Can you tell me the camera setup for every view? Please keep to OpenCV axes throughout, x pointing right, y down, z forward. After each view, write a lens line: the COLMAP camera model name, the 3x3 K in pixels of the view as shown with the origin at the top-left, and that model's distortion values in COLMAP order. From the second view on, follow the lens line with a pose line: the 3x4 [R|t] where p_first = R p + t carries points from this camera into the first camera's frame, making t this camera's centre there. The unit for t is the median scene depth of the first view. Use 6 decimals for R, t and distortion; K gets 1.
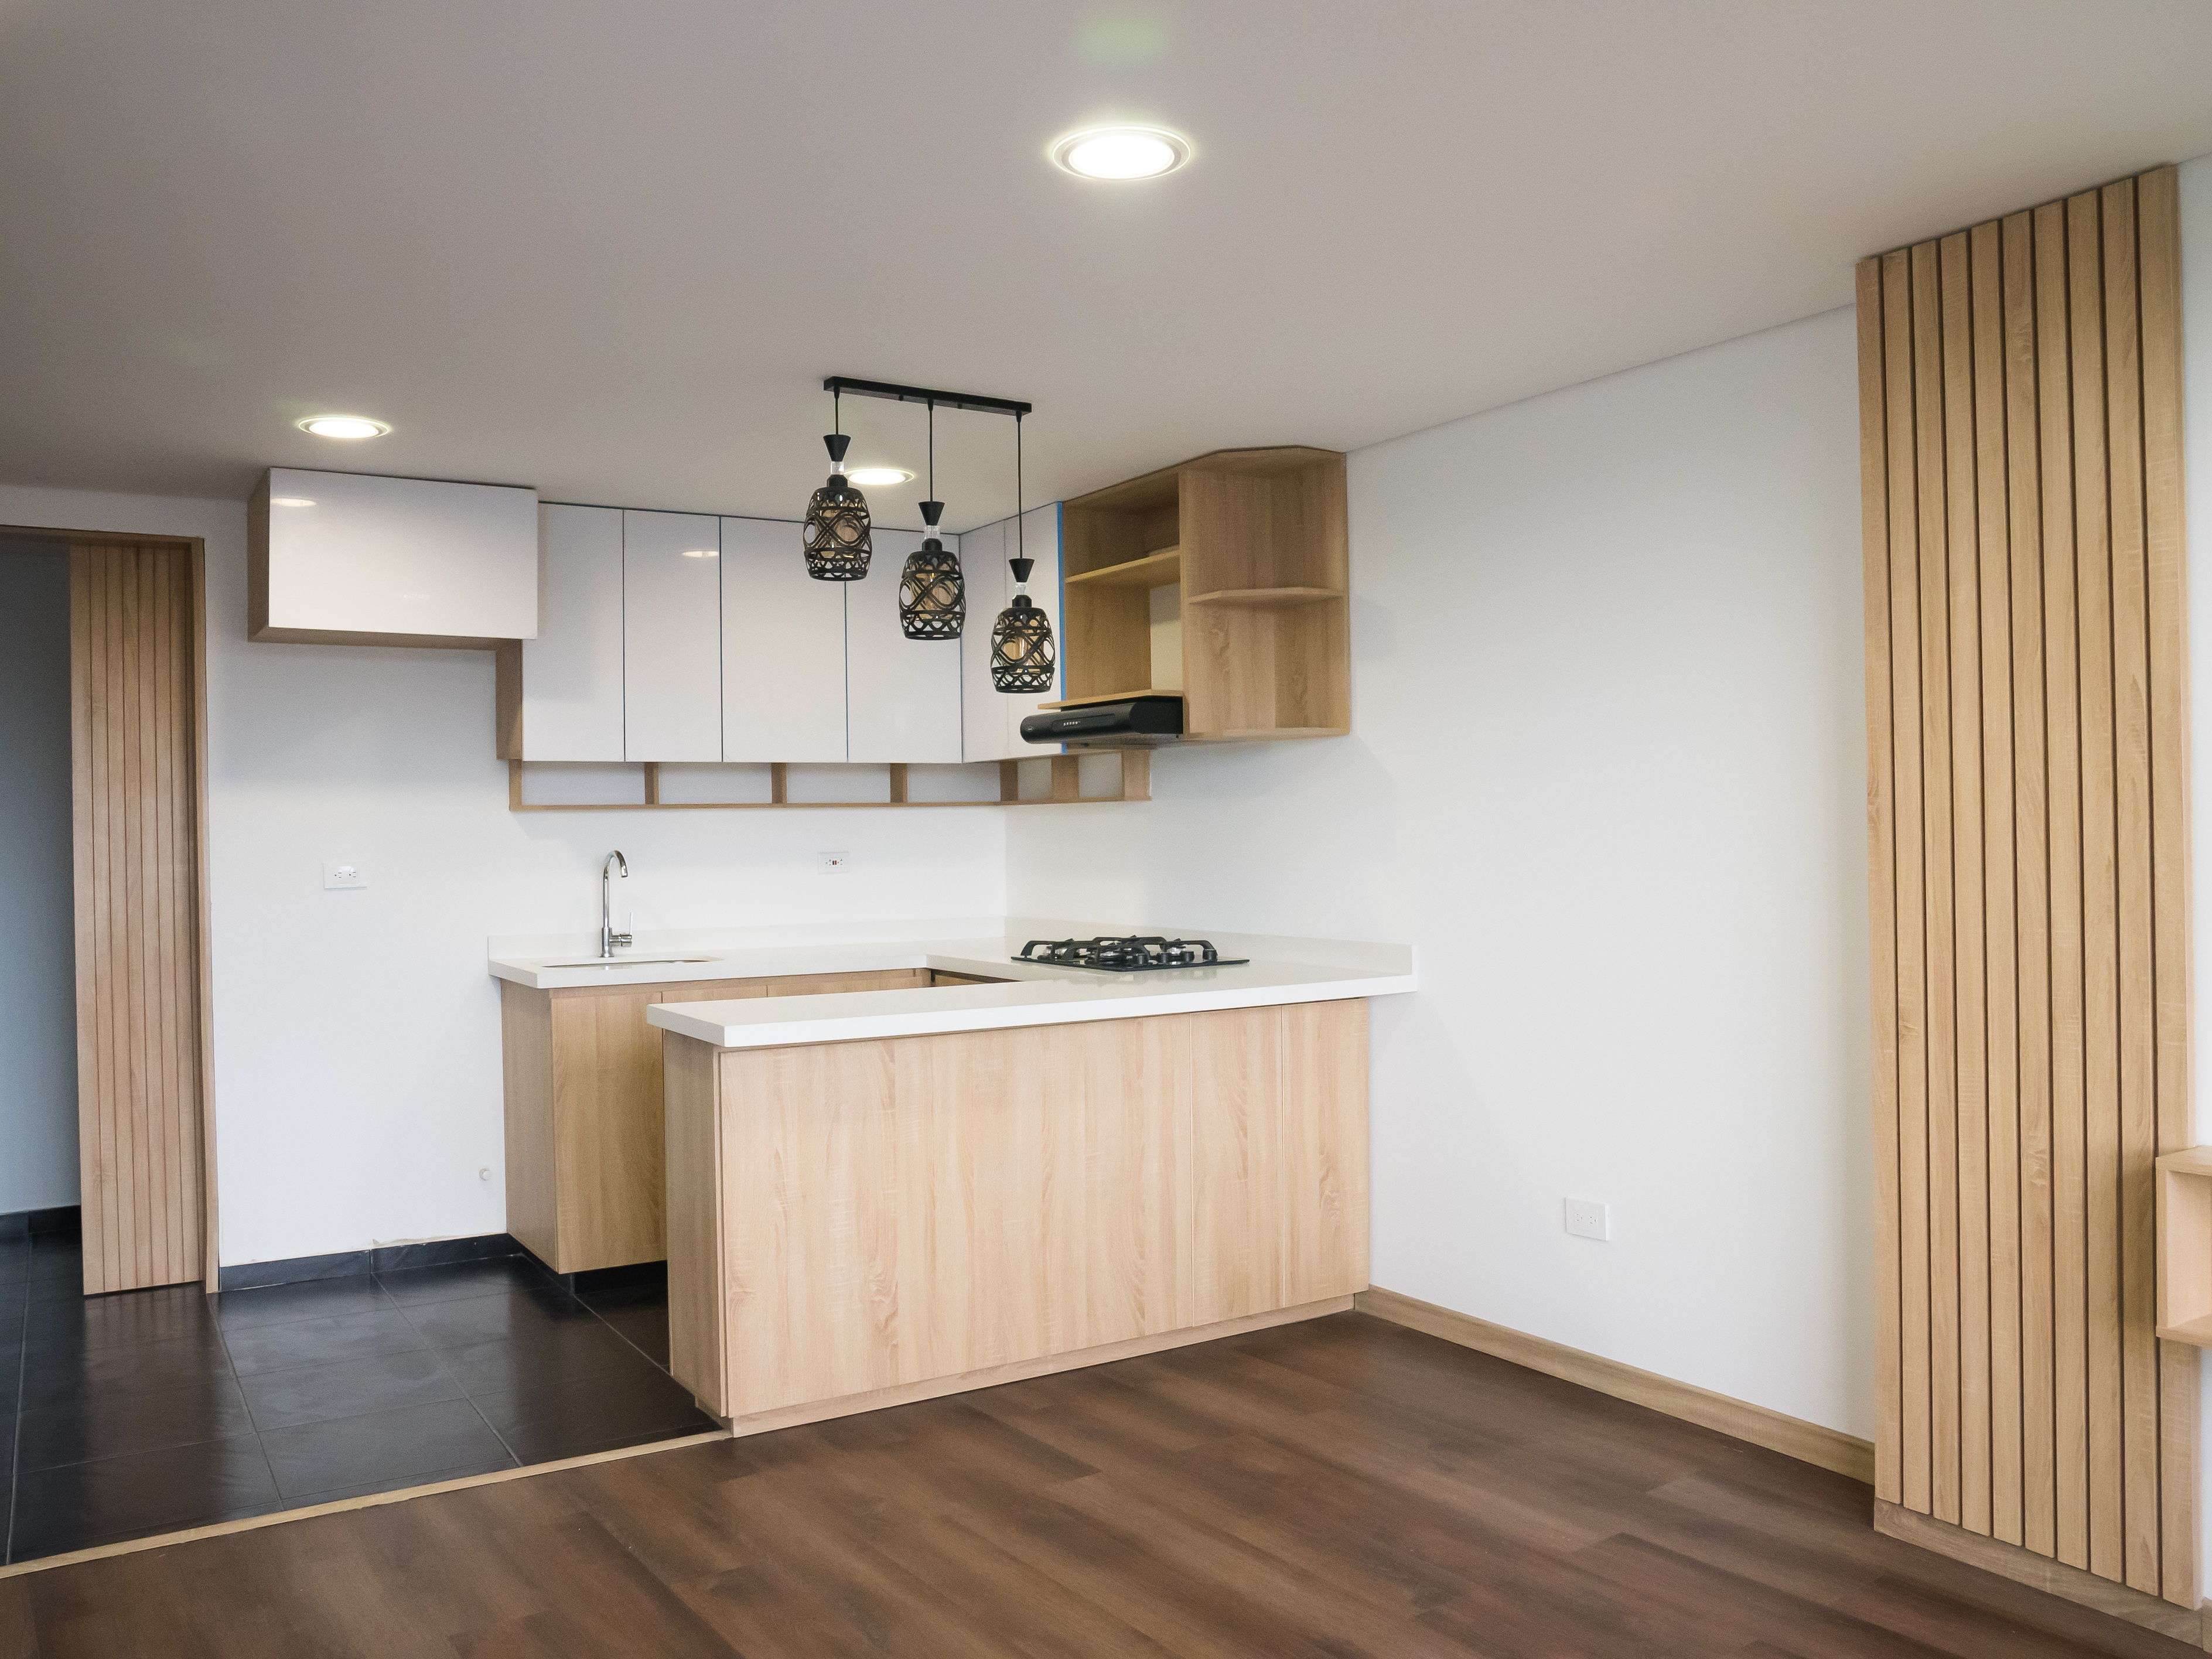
lens RADIAL K [[1785.2, 0, 1106.1], [0, 1785.2, 822.7], [0, 0, 1]] dist [-0.054790, 0.013323]
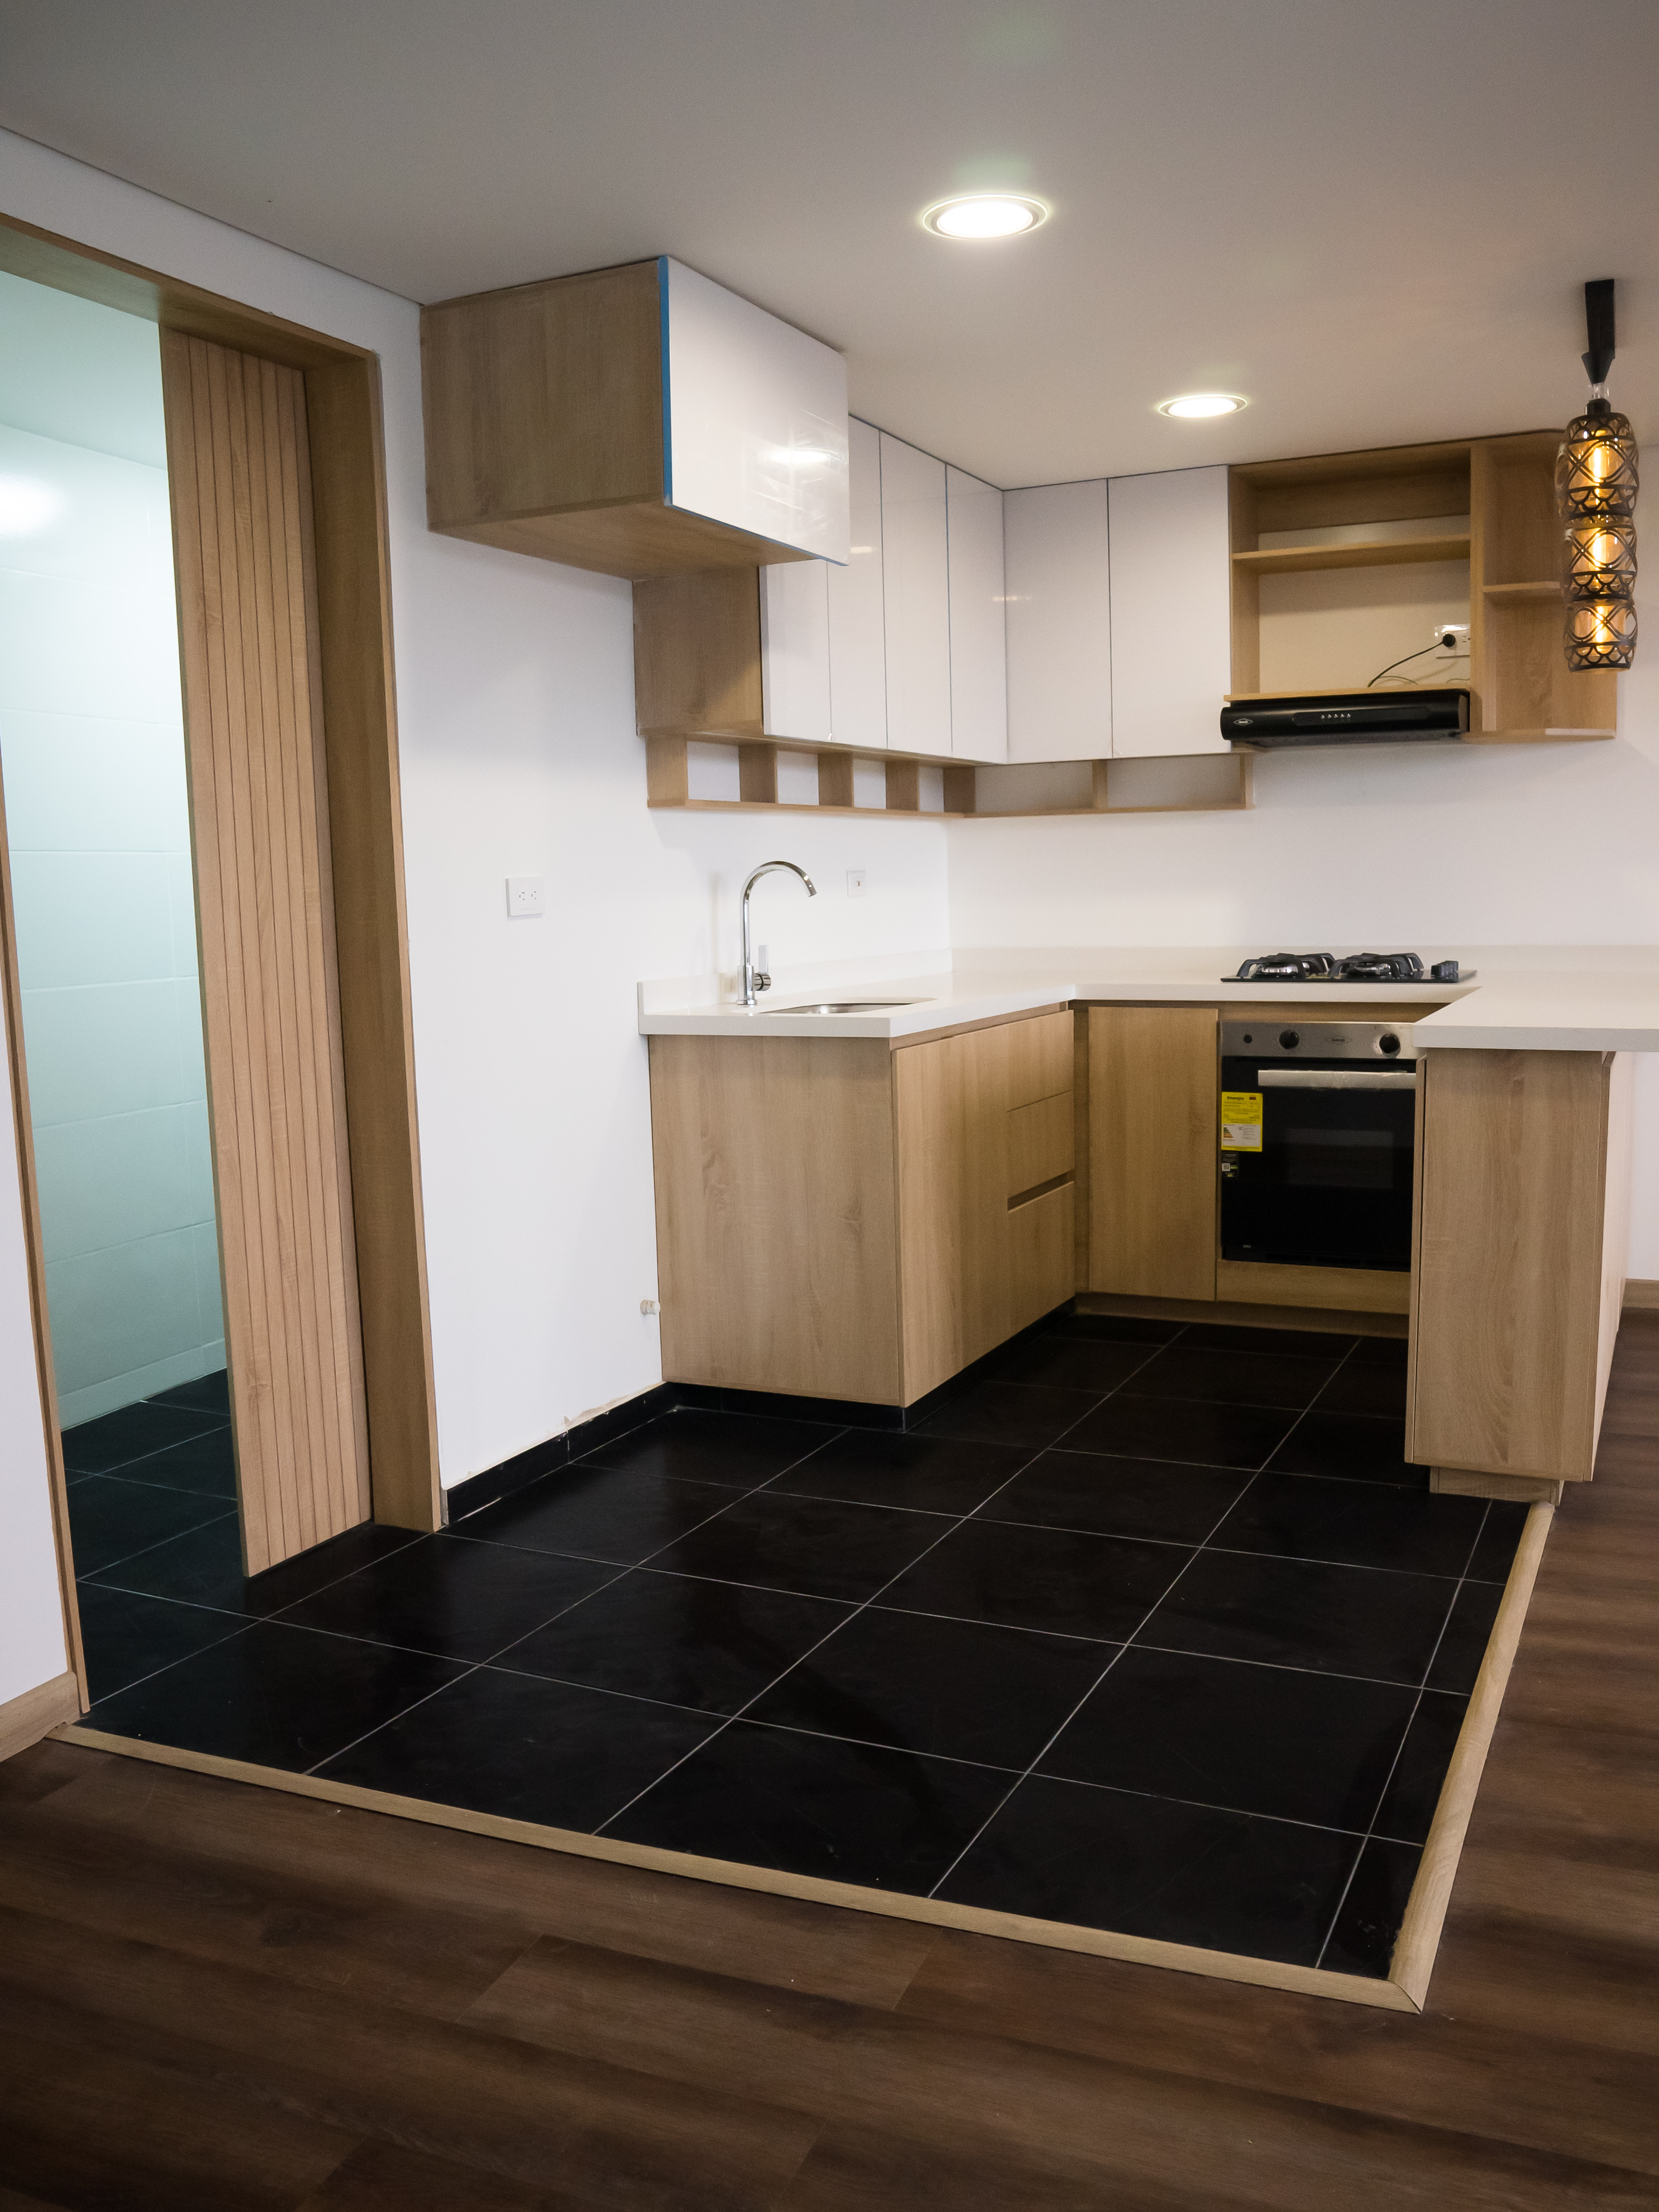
lens RADIAL K [[1787.3, 0, 829.7], [0, 1787.3, 1101.6], [0, 0, 1]] dist [-0.078070, -0.000650]
pose [[0.830599, -0.076487, 0.551593, -0.718141], [0.012831, 0.992888, 0.118358, 0.028471], [-0.556723, -0.091230, 0.825674, 0.368253]]
